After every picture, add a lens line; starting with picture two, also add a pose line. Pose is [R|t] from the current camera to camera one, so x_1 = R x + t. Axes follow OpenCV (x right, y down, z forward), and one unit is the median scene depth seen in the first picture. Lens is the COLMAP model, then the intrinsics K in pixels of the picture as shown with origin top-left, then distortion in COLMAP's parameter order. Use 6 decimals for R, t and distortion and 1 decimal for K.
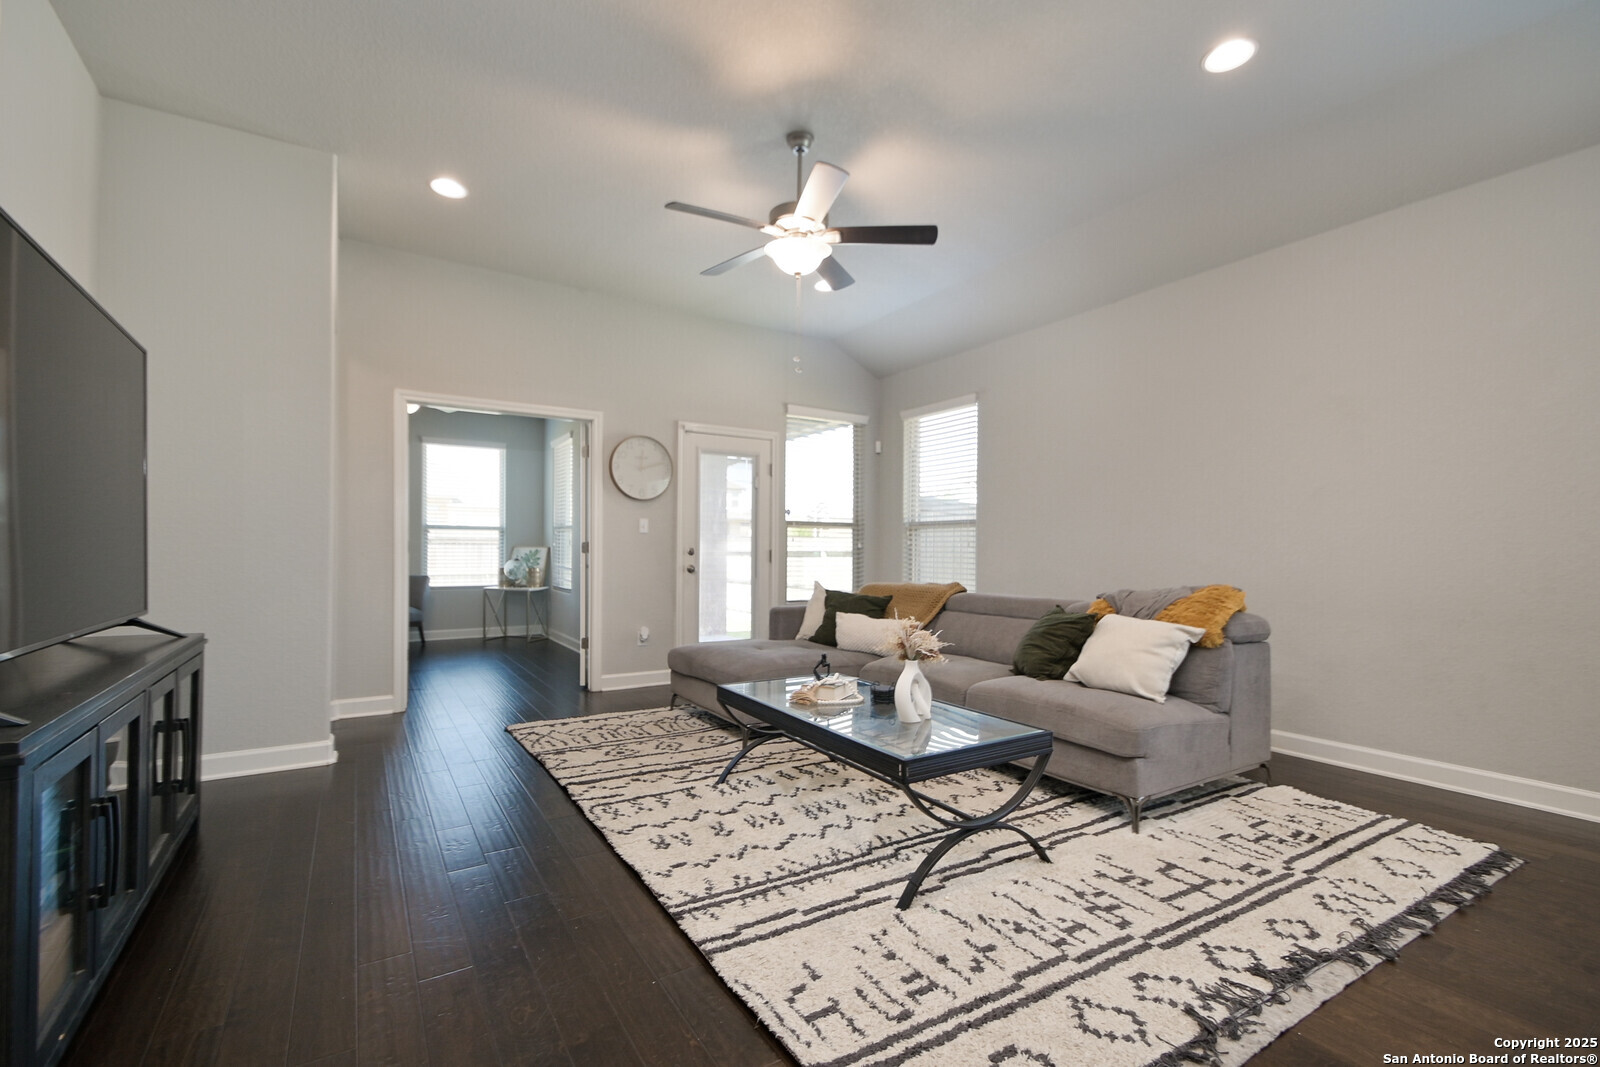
lens RADIAL K [[716.4, 0, 787.4], [0, 716.4, 542.0], [0, 0, 1]] dist [0.018868, 0.000011]
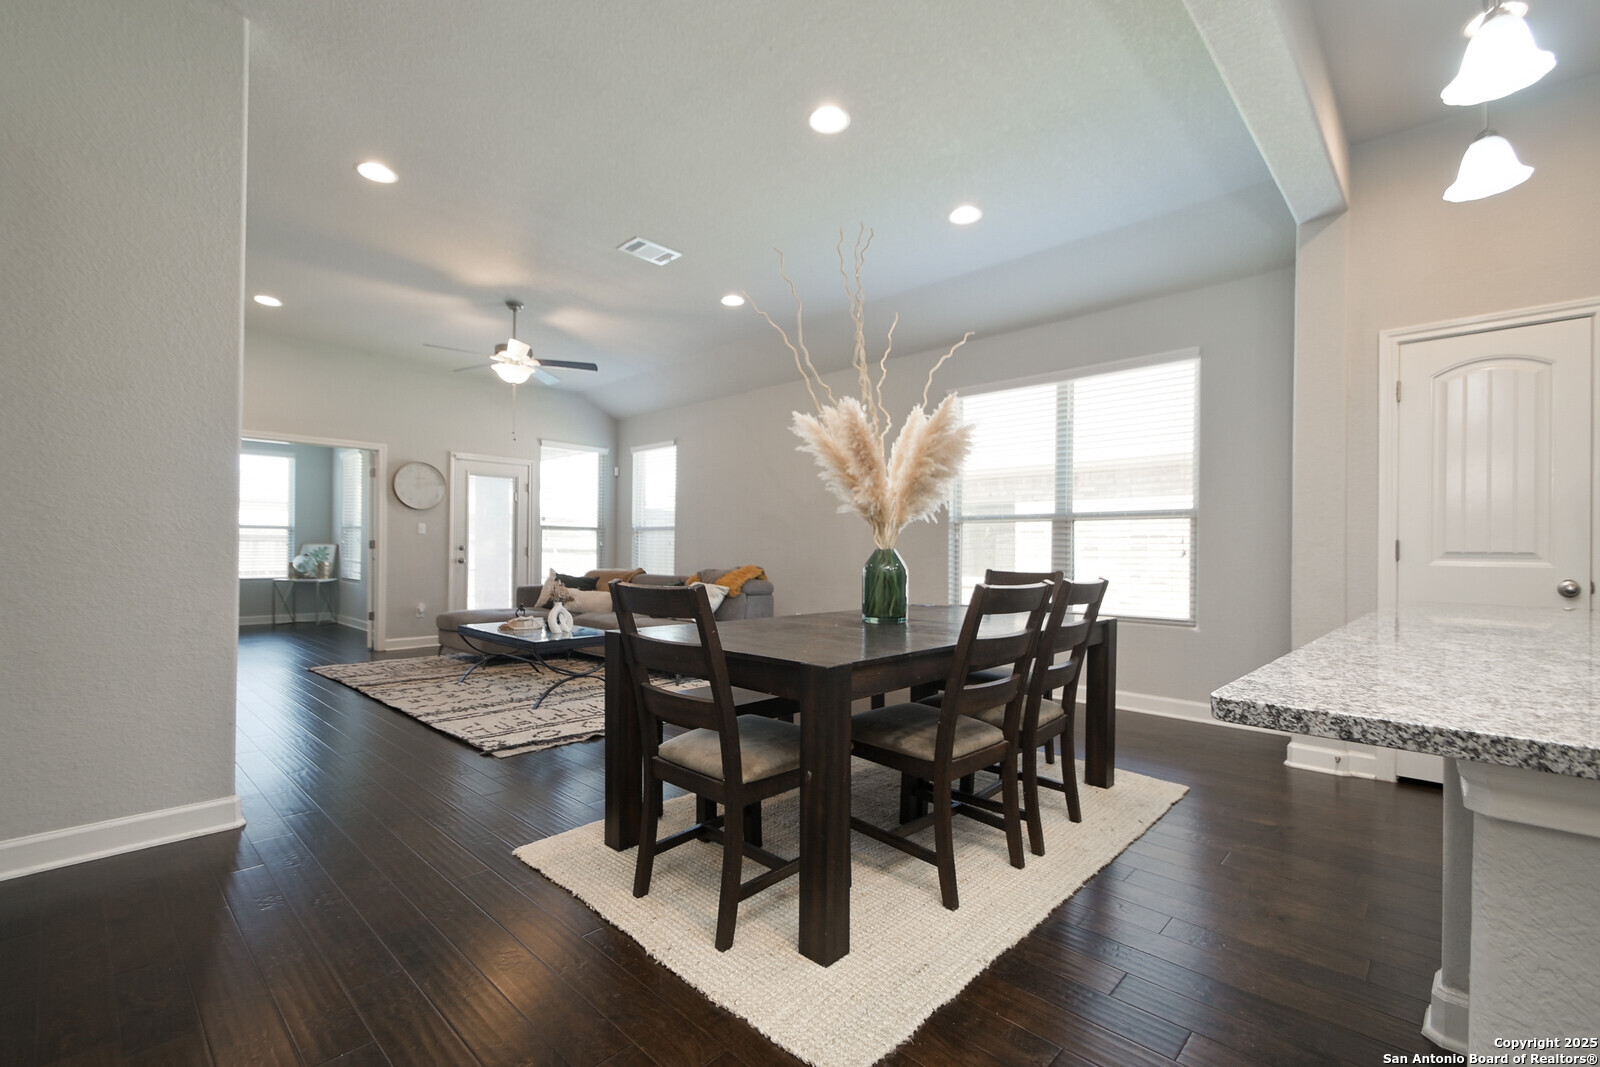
lens RADIAL K [[707.3, 0, 796.0], [0, 707.3, 544.0], [0, 0, 1]] dist [0.041274, -0.022742]
pose [[0.967222, 0.003528, 0.253907, 0.124839], [-0.004731, 0.999980, 0.004129, -0.002435], [-0.253887, -0.005195, 0.967220, -0.425510]]
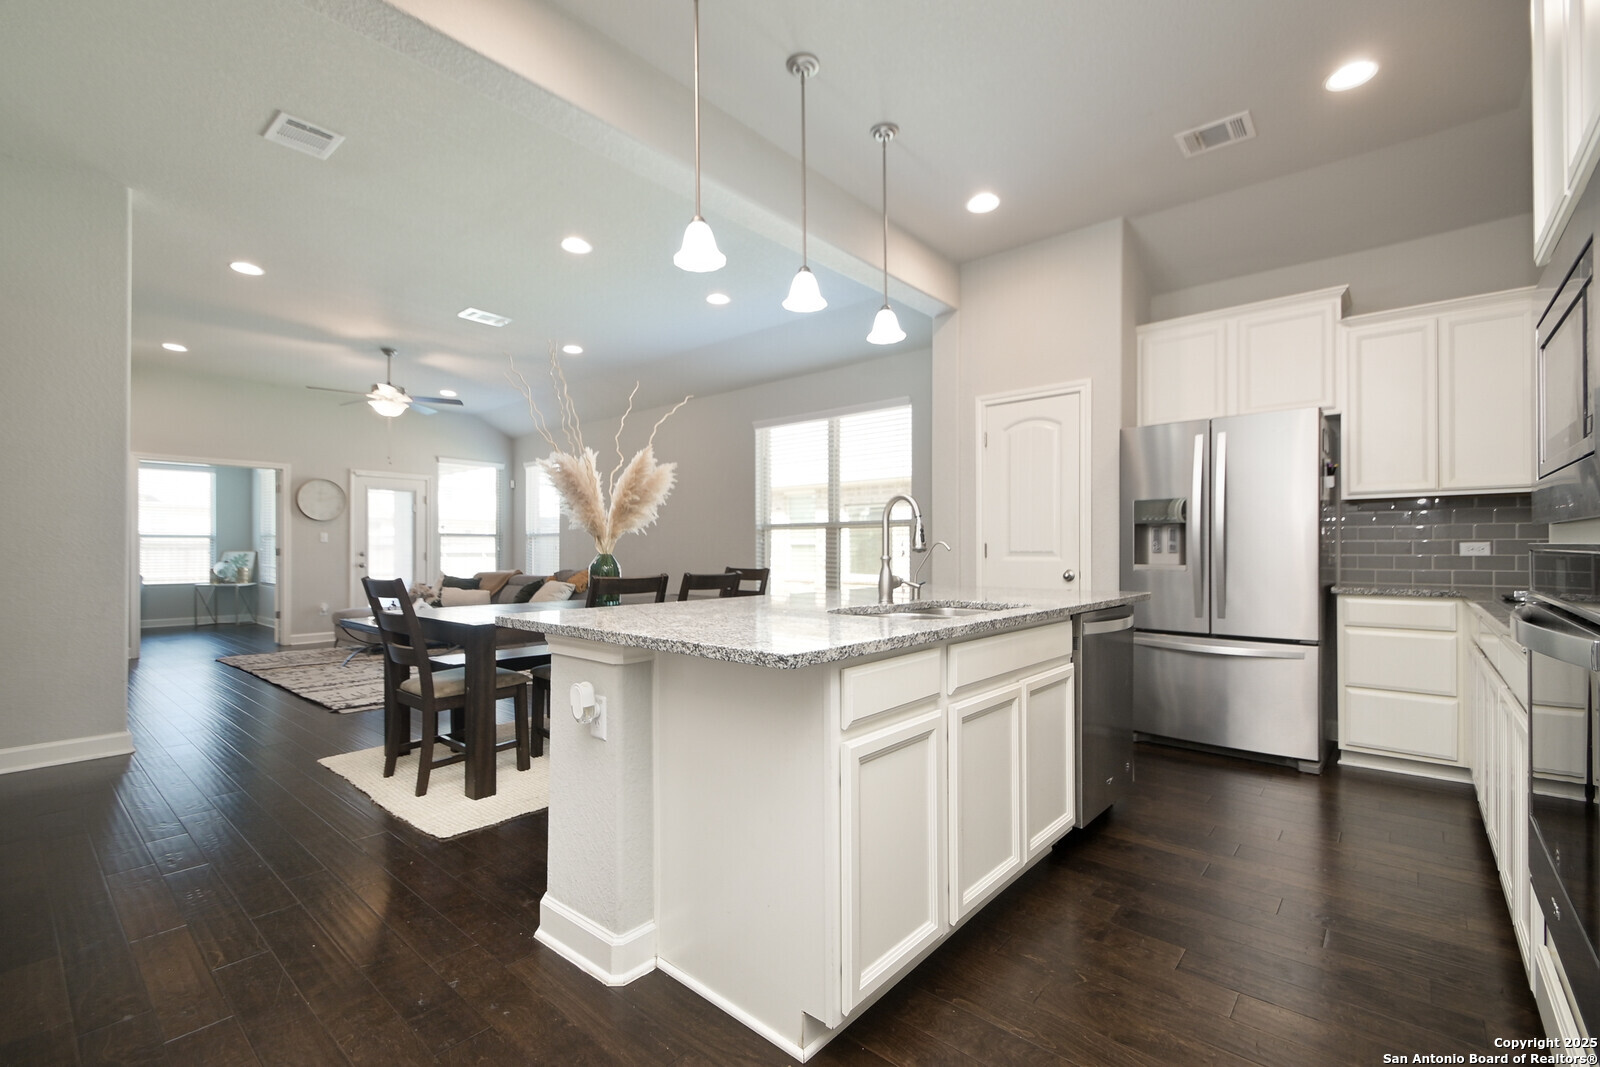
lens RADIAL K [[707.3, 0, 796.0], [0, 707.3, 544.0], [0, 0, 1]] dist [0.041274, -0.022742]
pose [[0.954349, -0.006045, 0.298631, 0.270354], [0.005259, 0.999980, 0.003435, -0.007768], [-0.298646, -0.001708, 0.954362, -0.677815]]
